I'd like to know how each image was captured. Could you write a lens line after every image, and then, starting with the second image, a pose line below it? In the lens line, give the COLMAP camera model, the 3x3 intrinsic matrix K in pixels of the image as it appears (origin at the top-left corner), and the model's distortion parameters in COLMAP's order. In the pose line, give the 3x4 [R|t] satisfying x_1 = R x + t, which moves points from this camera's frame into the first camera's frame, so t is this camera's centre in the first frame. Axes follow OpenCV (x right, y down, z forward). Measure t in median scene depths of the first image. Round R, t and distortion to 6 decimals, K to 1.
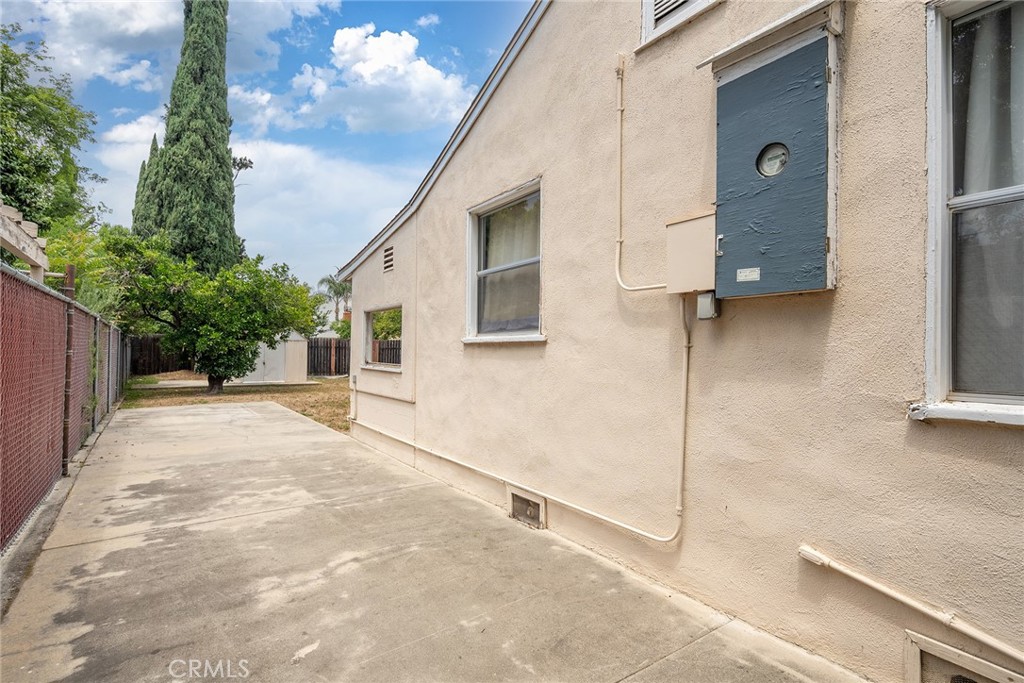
lens RADIAL K [[503.0, 0, 512.0], [0, 503.0, 341.5], [0, 0, 1]] dist [-0.001191, -0.000469]
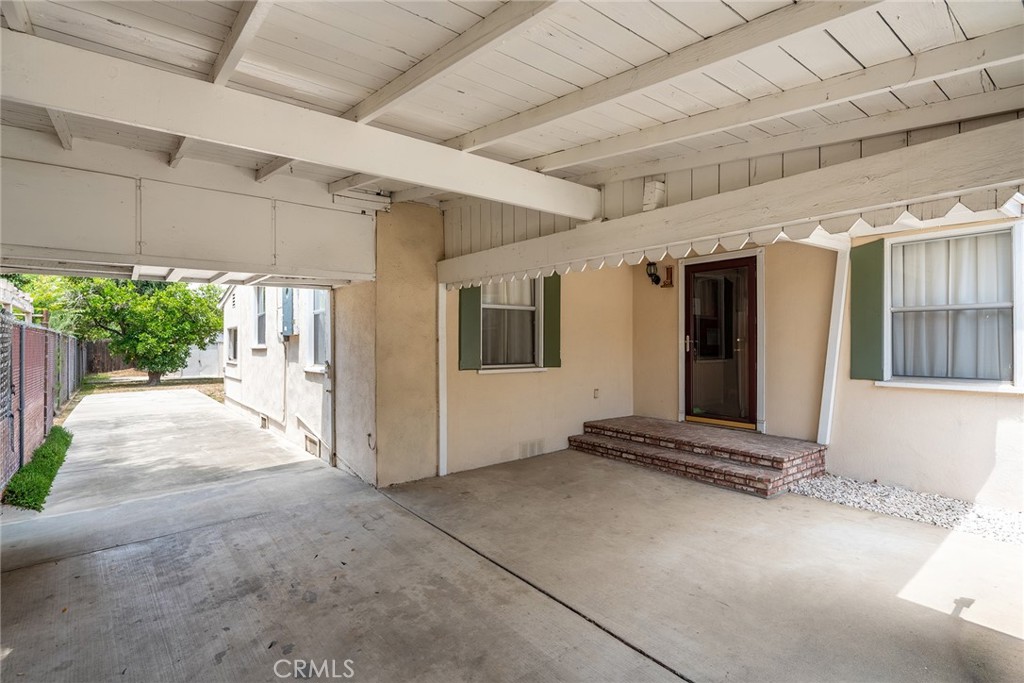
lens RADIAL K [[499.2, 0, 512.0], [0, 499.2, 341.5], [0, 0, 1]] dist [-0.000728, 0.000164]
pose [[0.998544, -0.013546, 0.052219, 0.281470], [0.013041, 0.999865, 0.010000, -0.010972], [-0.052347, -0.009304, 0.998586, -0.353184]]
